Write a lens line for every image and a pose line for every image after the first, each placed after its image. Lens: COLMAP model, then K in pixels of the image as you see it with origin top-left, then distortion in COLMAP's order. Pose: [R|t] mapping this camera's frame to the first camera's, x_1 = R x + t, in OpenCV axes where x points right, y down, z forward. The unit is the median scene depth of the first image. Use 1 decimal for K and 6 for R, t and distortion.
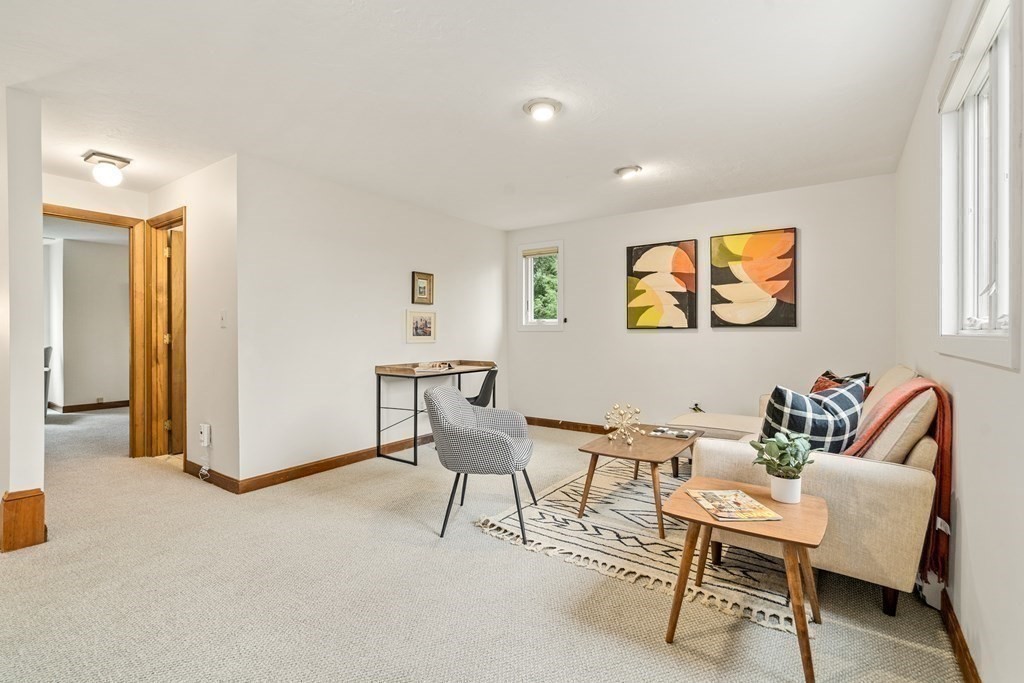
lens RADIAL K [[472.8, 0, 513.3], [0, 472.8, 337.1], [0, 0, 1]] dist [-0.011157, 0.004915]
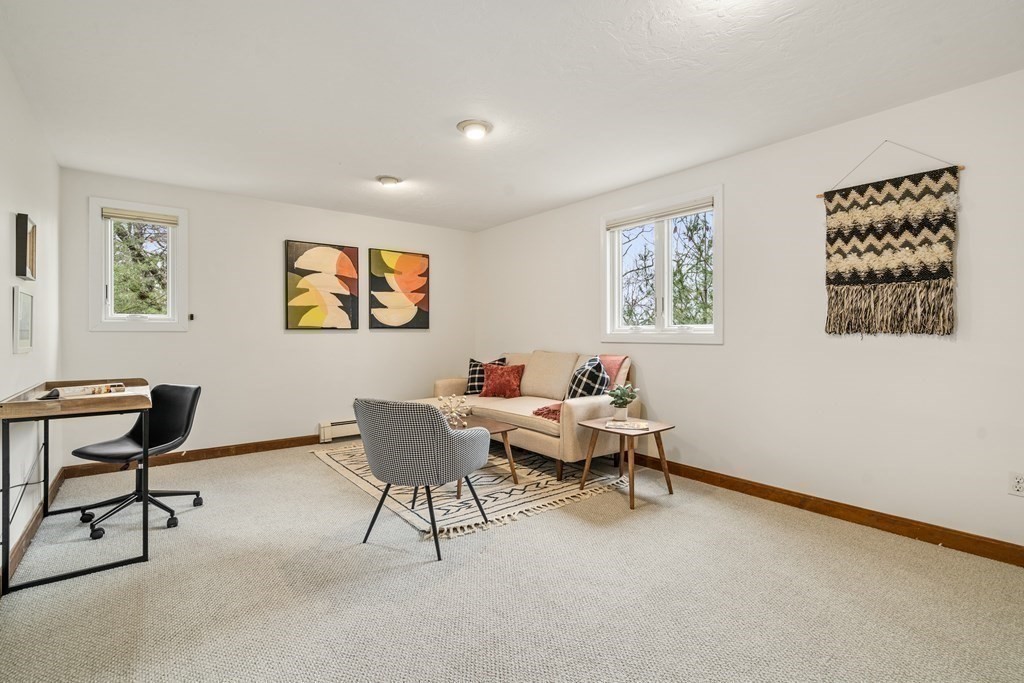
lens RADIAL K [[472.8, 0, 513.7], [0, 472.8, 335.0], [0, 0, 1]] dist [-0.011157, 0.004915]
pose [[0.284406, -0.004003, 0.958696, -0.572728], [0.011135, 0.999938, 0.000872, -0.002395], [-0.958639, 0.010427, 0.284433, 0.357334]]
